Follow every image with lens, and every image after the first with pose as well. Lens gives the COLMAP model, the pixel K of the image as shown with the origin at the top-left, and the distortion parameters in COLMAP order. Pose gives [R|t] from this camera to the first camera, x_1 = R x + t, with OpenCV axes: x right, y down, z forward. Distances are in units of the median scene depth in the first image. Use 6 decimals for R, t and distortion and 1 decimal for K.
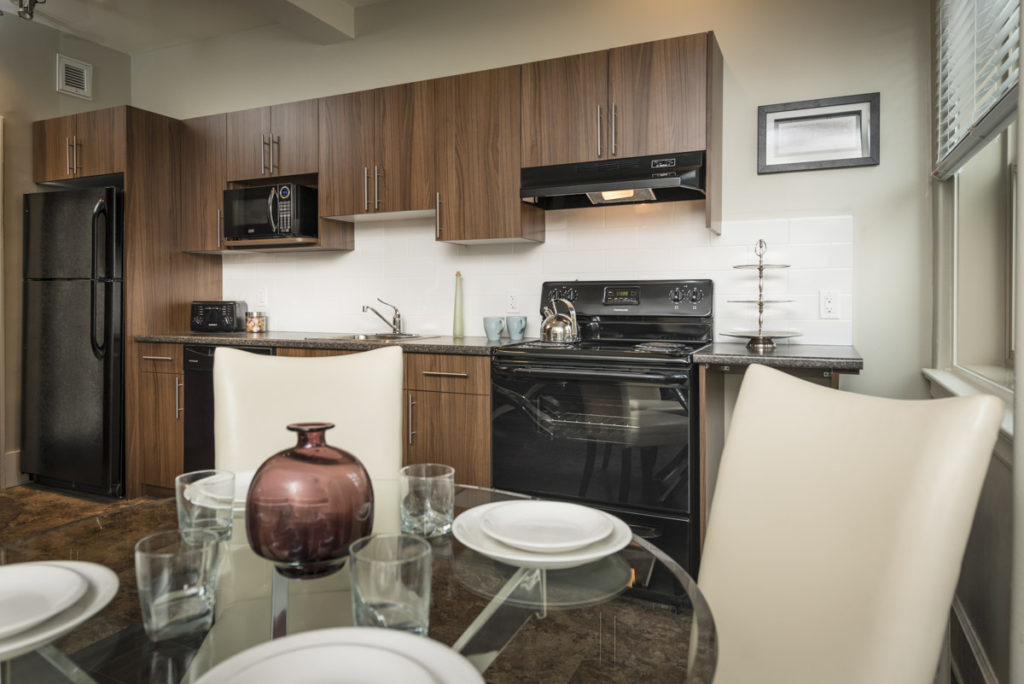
lens RADIAL K [[701.2, 0, 470.5], [0, 701.2, 305.2], [0, 0, 1]] dist [-0.001107, -0.000165]
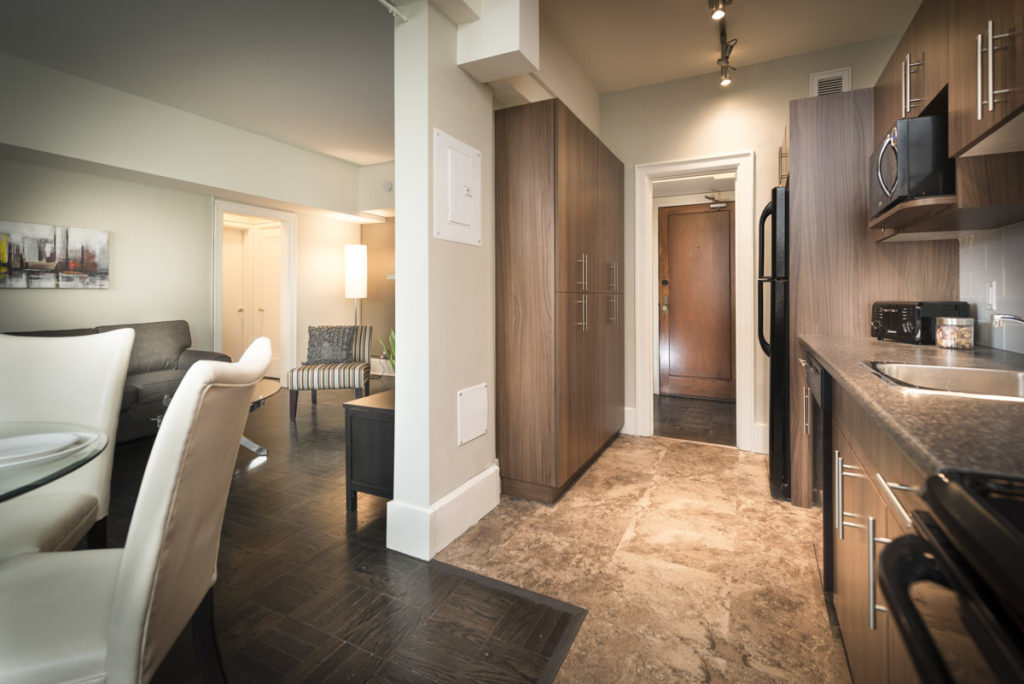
lens RADIAL K [[464.9, 0, 511.4], [0, 464.9, 295.6], [0, 0, 1]] dist [-0.000570, -0.000941]
pose [[-0.023958, -0.001537, -0.999712, 0.191001], [-0.010589, 0.999943, -0.001284, -0.008235], [0.999657, 0.010555, -0.023973, 0.702685]]
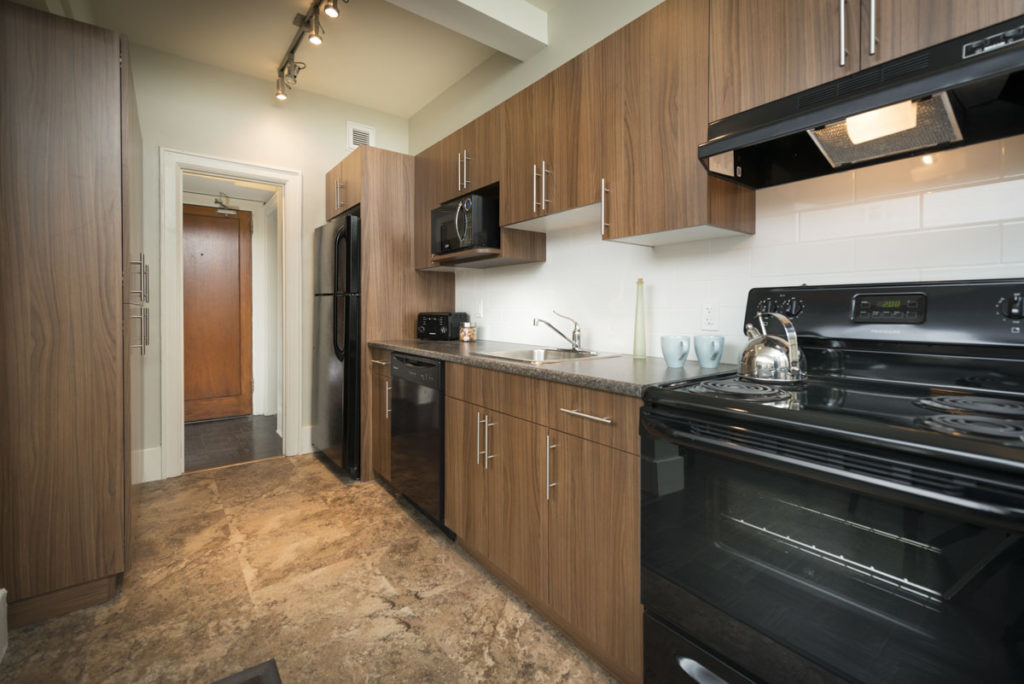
lens RADIAL K [[454.3, 0, 528.1], [0, 454.3, 316.1], [0, 0, 1]] dist [0.001071, -0.003821]
pose [[0.904794, 0.007127, -0.425790, 0.097406], [-0.003840, 0.999956, 0.008576, -0.007983], [0.425832, -0.006124, 0.904782, 0.487696]]
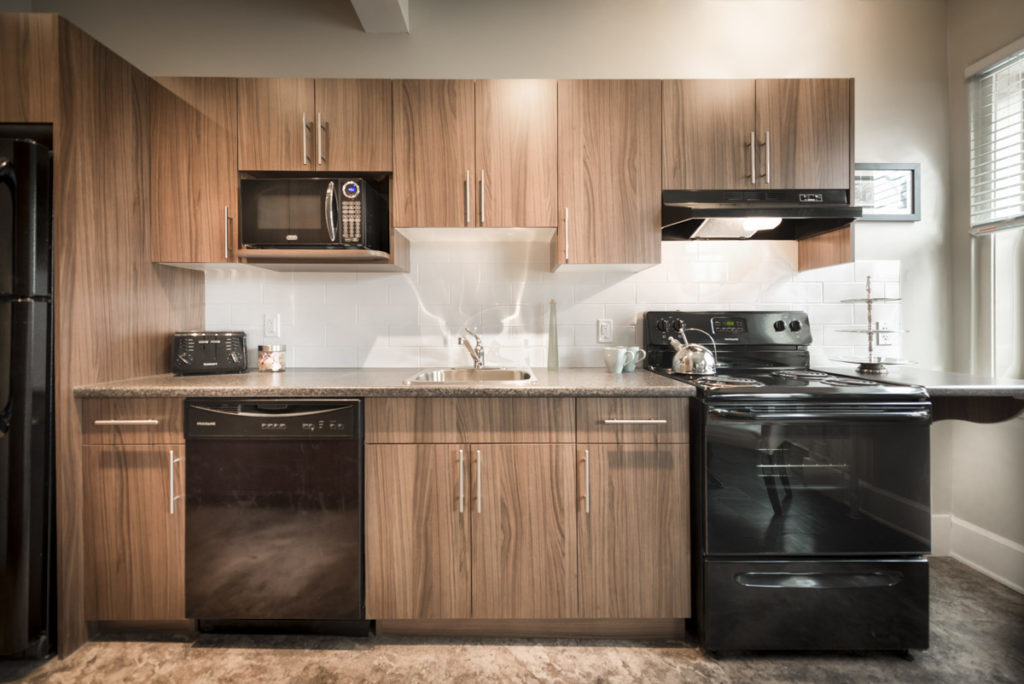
lens RADIAL K [[433.8, 0, 512.1], [0, 433.8, 323.1], [0, 0, 1]] dist [0.002215, 0.000229]
pose [[0.891405, -0.000484, 0.453208, -0.350587], [0.002319, 0.999991, -0.003492, -0.014567], [-0.453202, 0.004164, 0.891398, 0.541283]]
